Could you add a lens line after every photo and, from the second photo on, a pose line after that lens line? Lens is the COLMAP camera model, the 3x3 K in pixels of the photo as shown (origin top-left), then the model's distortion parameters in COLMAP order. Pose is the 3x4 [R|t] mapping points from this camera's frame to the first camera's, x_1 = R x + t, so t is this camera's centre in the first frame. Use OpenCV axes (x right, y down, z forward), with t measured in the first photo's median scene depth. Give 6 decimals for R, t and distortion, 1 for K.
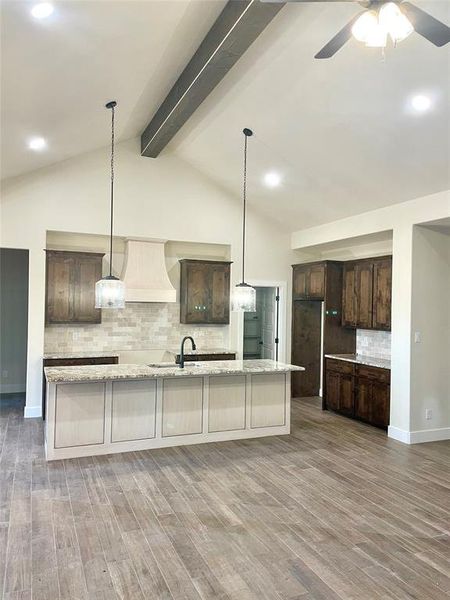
lens RADIAL K [[456.0, 0, 222.8], [0, 456.0, 300.3], [0, 0, 1]] dist [0.046687, -0.032127]
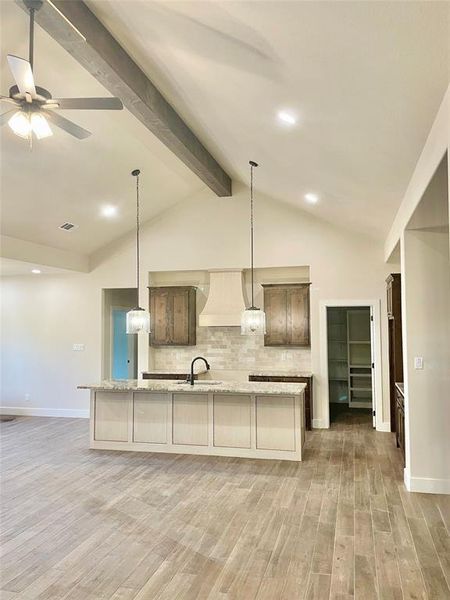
lens RADIAL K [[481.0, 0, 228.9], [0, 481.0, 298.4], [0, 0, 1]] dist [0.034166, -0.007725]
pose [[0.798899, -0.057024, -0.598756, 0.652036], [0.028809, 0.997981, -0.056606, 0.003273], [0.600774, 0.027973, 0.798929, 0.086220]]
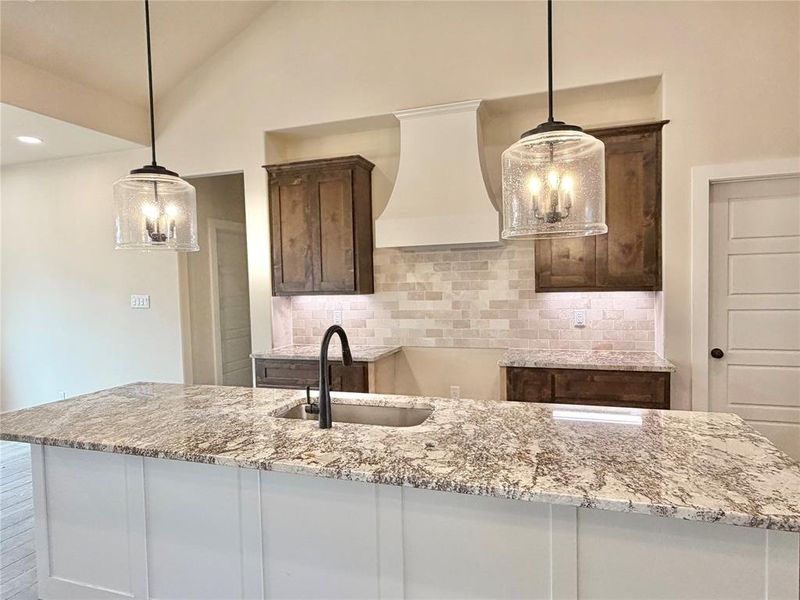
lens RADIAL K [[499.2, 0, 400.1], [0, 499.2, 298.1], [0, 0, 1]] dist [0.000606, 0.004707]
pose [[0.747480, -0.013023, -0.664156, 0.164858], [0.046548, 0.998377, 0.032810, 0.045303], [0.662651, -0.055440, 0.746873, 0.717182]]
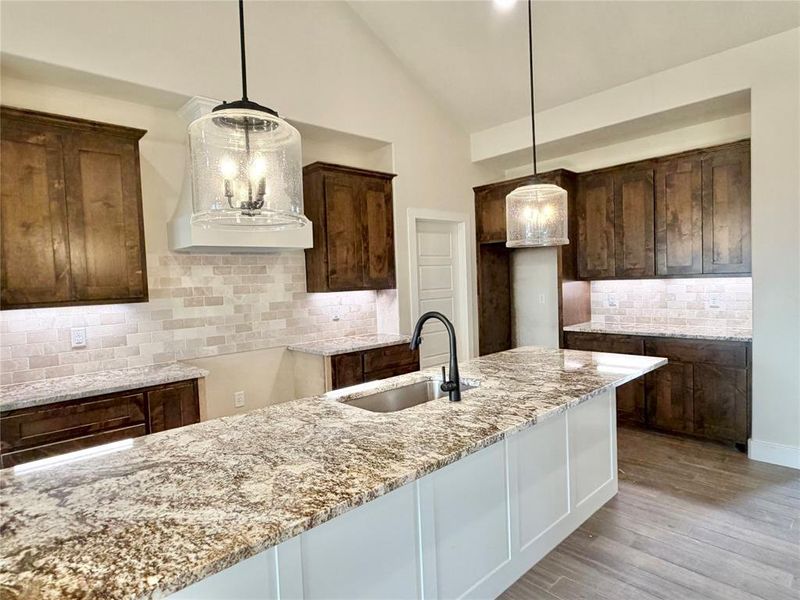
lens RADIAL K [[456.1, 0, 393.8], [0, 456.1, 297.6], [0, 0, 1]] dist [0.001268, -0.000203]
pose [[0.938000, -0.067984, 0.339904, -0.231893], [0.051661, 0.997045, 0.056855, 0.041040], [-0.342765, -0.035771, 0.938740, 0.628269]]
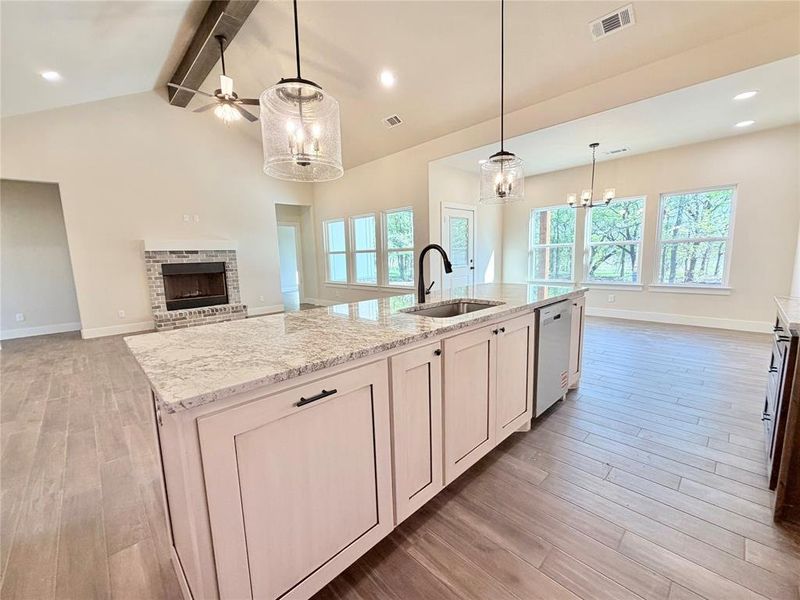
lens RADIAL K [[333.4, 0, 399.6], [0, 333.4, 303.0], [0, 0, 1]] dist [0.001962, -0.000051]
pose [[-0.933242, 0.056764, -0.354735, 0.071425], [0.011899, 0.991780, 0.127399, 0.088458], [0.359051, 0.114674, -0.926246, 1.246141]]
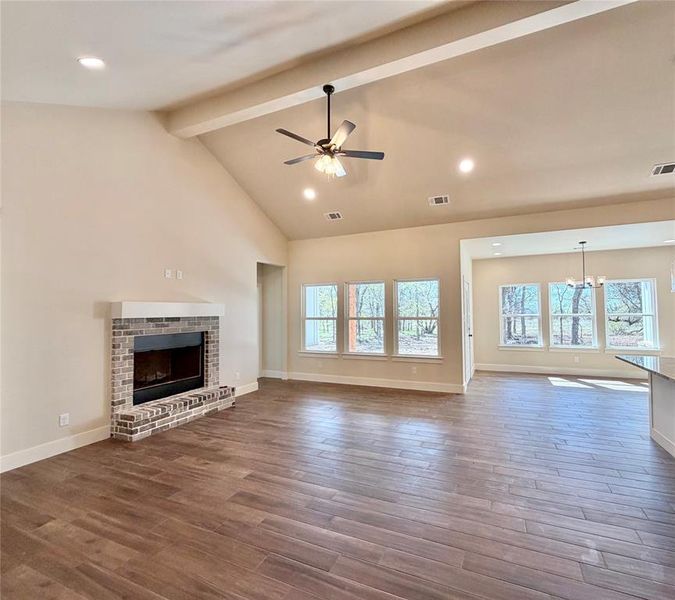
lens RADIAL K [[320.0, 0, 363.4], [0, 320.0, 301.9], [0, 0, 1]] dist [0.011445, -0.000090]
pose [[-0.719718, -0.033090, -0.693478, 0.495820], [0.005222, 0.998577, -0.053068, 0.057338], [0.694247, -0.041815, -0.718521, 0.866781]]
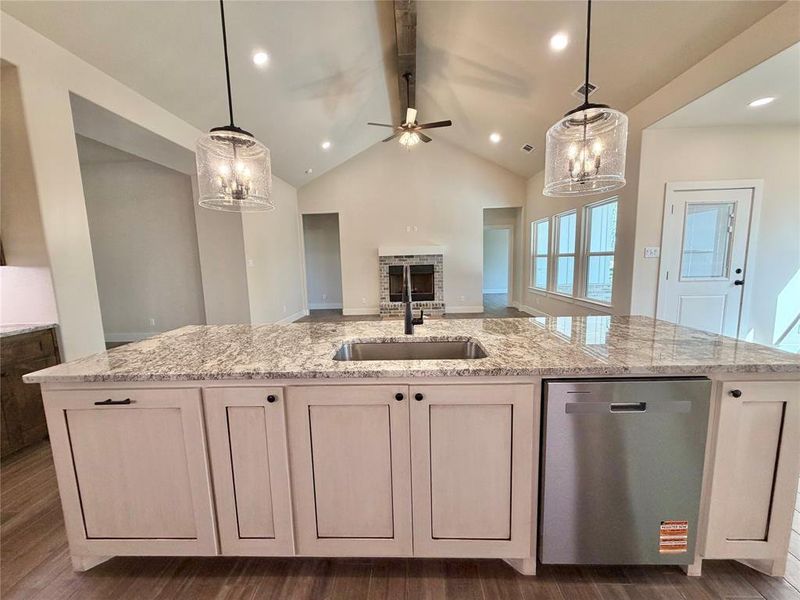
lens RADIAL K [[318.0, 0, 397.9], [0, 318.0, 301.0], [0, 0, 1]] dist [0.000786, 0.000191]
pose [[-0.904533, -0.049977, 0.423465, -0.191600], [0.005043, 0.991784, 0.127823, 0.068649], [-0.426375, 0.117755, -0.896849, 1.175347]]
